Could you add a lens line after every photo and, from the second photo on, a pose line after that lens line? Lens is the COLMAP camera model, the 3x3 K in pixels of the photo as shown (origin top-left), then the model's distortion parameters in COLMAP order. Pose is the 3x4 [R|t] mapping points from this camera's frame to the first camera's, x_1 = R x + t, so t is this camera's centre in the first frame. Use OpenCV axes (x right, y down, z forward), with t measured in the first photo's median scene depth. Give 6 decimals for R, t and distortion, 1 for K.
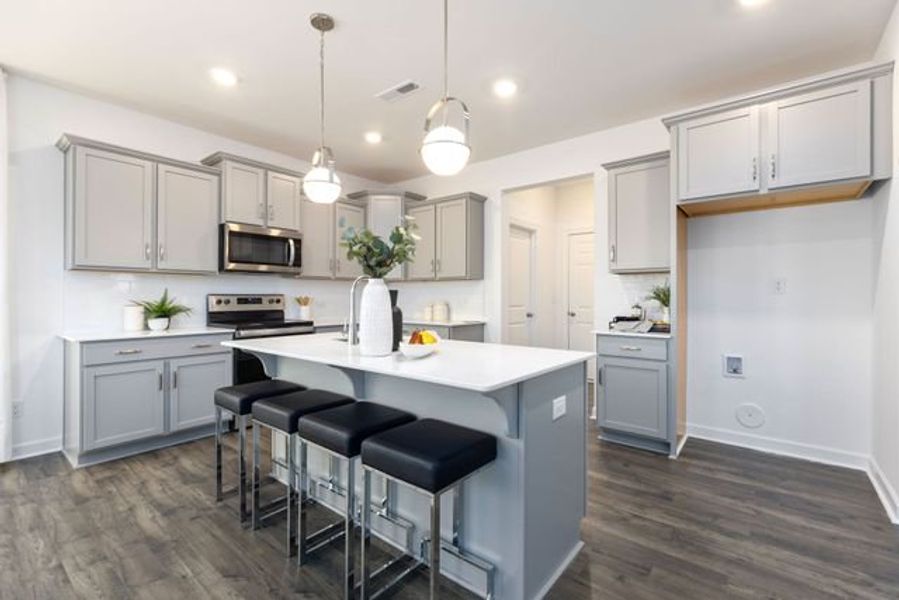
lens RADIAL K [[408.5, 0, 450.9], [0, 408.5, 297.6], [0, 0, 1]] dist [-0.003347, -0.000812]
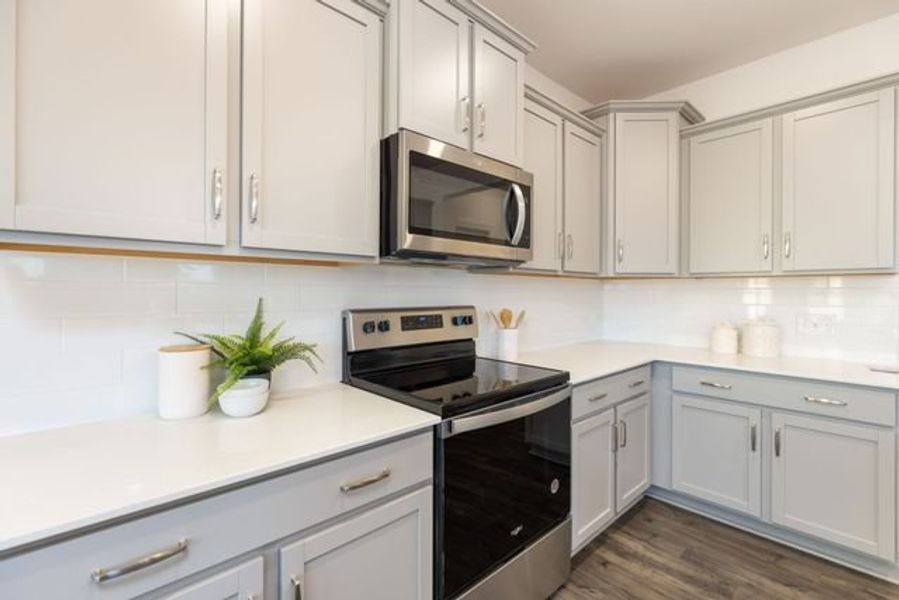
lens RADIAL K [[408.5, 0, 441.5], [0, 408.5, 289.7], [0, 0, 1]] dist [-0.003347, -0.000812]
pose [[0.988330, -0.000866, -0.152326, -0.431294], [-0.000503, 0.999960, -0.008949, -0.026299], [0.152328, 0.008921, 0.988290, 0.589240]]
